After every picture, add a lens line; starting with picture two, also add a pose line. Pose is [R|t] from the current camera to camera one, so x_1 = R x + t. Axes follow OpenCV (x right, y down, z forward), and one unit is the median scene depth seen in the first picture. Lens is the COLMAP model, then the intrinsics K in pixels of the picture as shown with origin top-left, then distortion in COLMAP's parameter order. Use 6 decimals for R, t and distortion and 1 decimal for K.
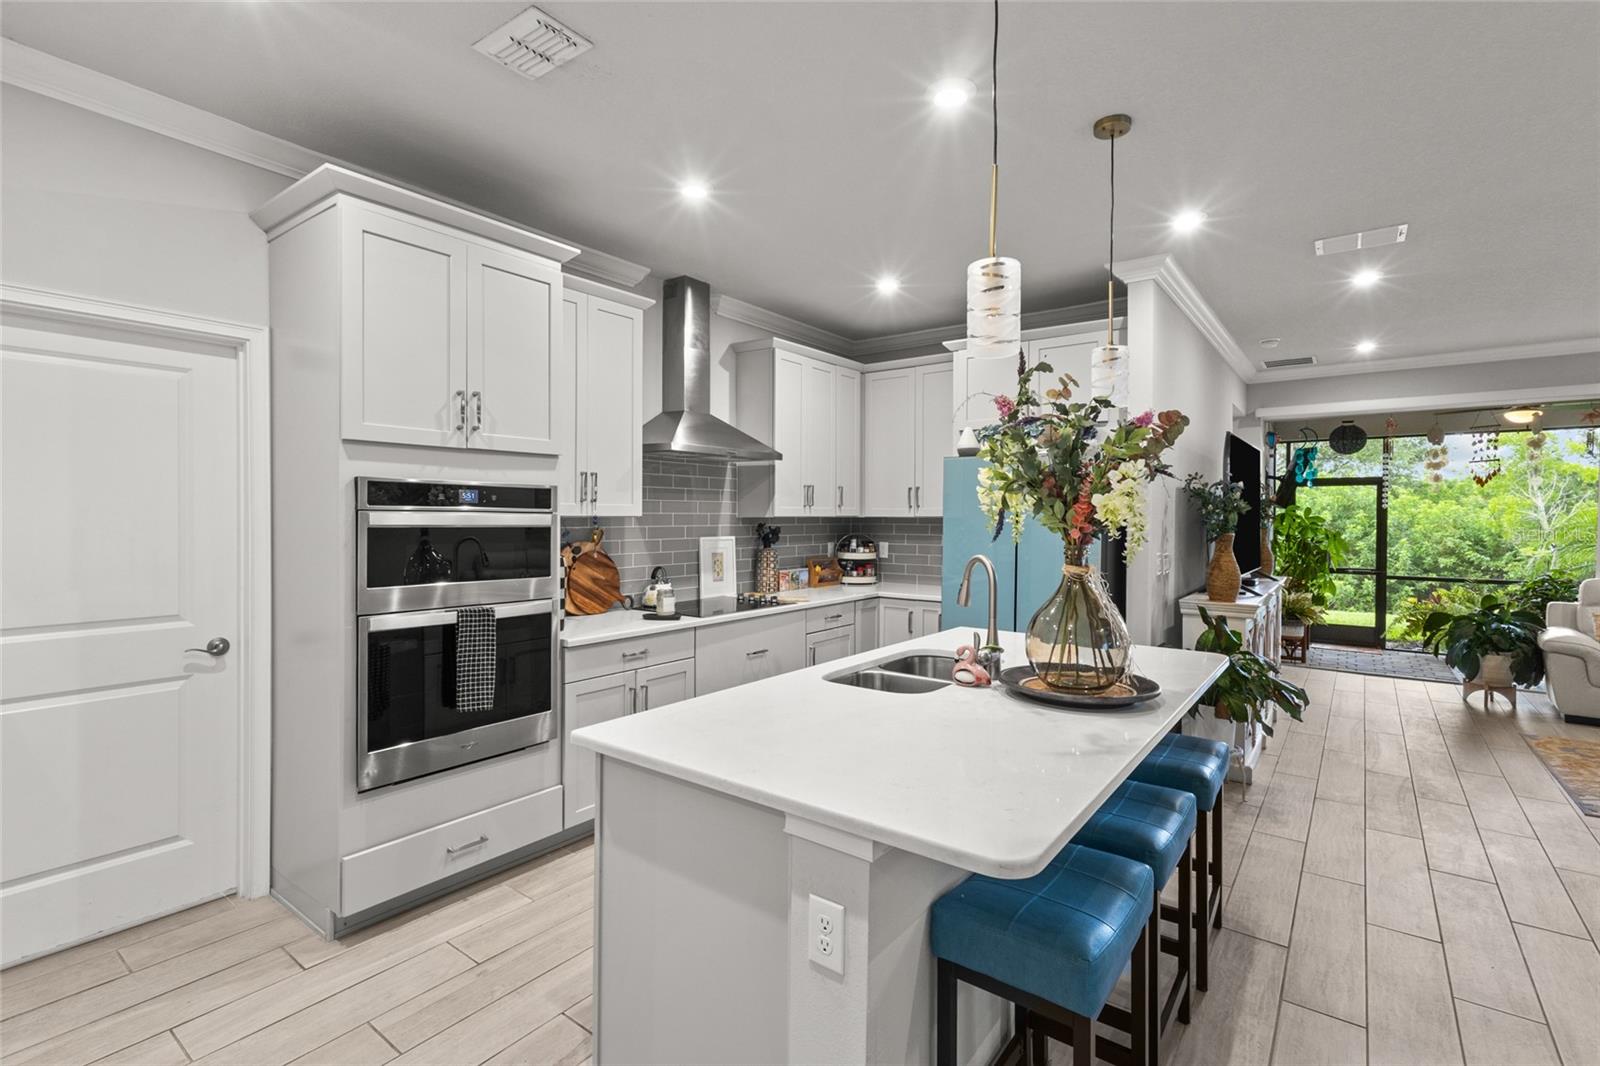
lens RADIAL K [[743.4, 0, 794.2], [0, 743.4, 523.2], [0, 0, 1]] dist [0.004263, 0.001121]
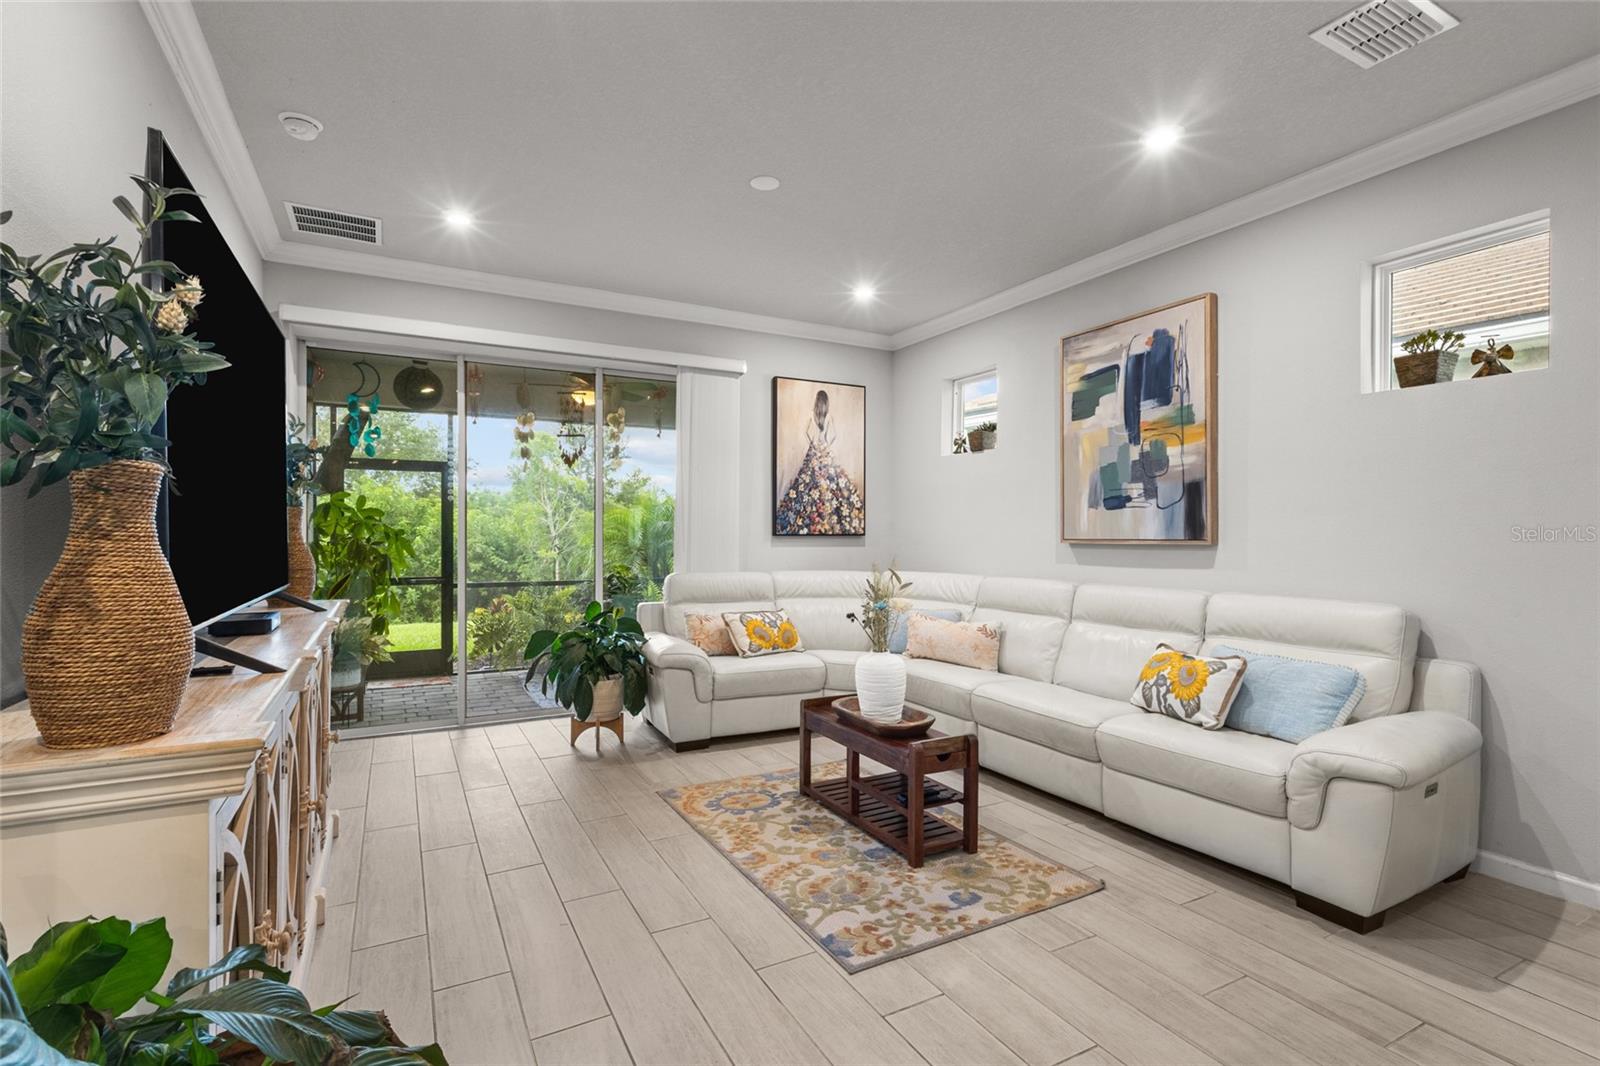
lens RADIAL K [[743.4, 0, 788.8], [0, 743.4, 539.7], [0, 0, 1]] dist [0.004263, 0.001121]
pose [[0.417552, -0.010261, 0.908595, 0.391492], [0.007674, 0.999940, 0.007766, 0.034778], [-0.908621, 0.003729, 0.417606, 0.610427]]
